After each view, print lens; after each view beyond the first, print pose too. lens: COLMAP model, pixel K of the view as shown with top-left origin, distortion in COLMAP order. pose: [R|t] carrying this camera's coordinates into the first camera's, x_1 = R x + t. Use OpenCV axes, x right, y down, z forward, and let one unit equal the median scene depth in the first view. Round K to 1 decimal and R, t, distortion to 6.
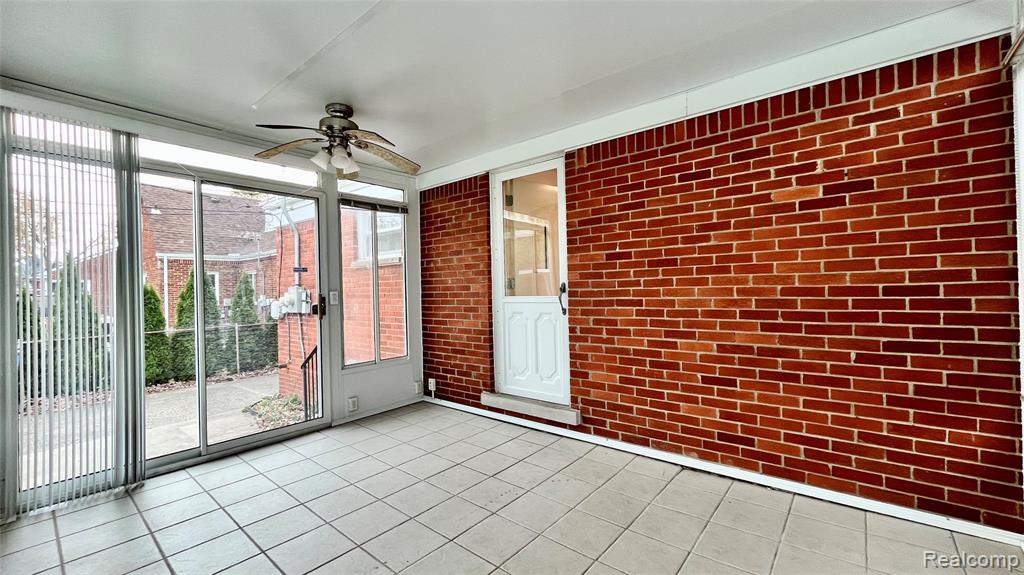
lens RADIAL K [[416.2, 0, 512.0], [0, 416.2, 287.5], [0, 0, 1]] dist [-0.001916, 0.000050]
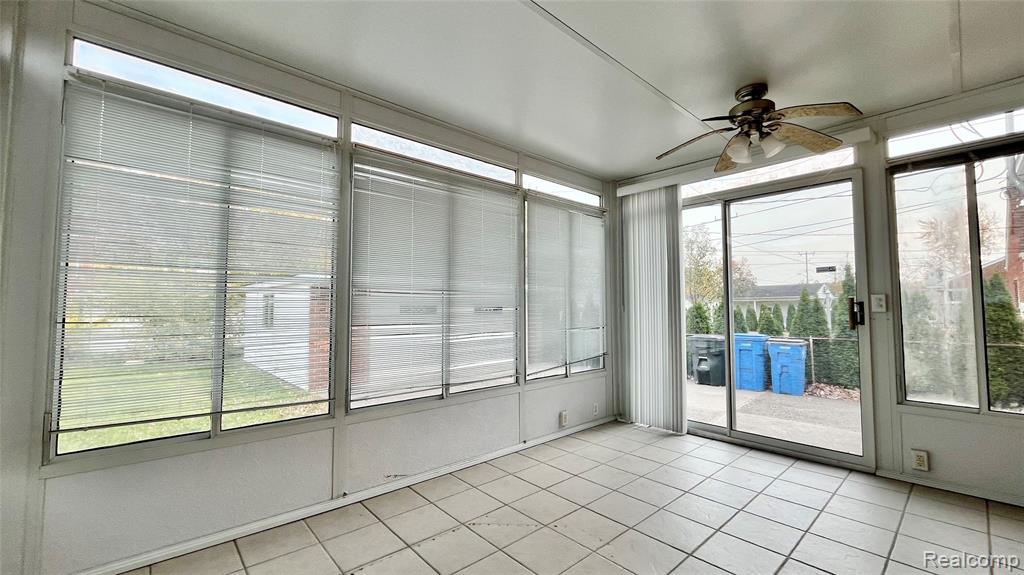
lens RADIAL K [[416.2, 0, 512.0], [0, 416.2, 287.5], [0, 0, 1]] dist [-0.001916, 0.000050]
pose [[-0.149764, -0.021922, -0.988479, 0.498597], [0.016545, 0.999559, -0.024675, 0.004560], [0.988583, -0.020050, -0.149336, 0.565324]]
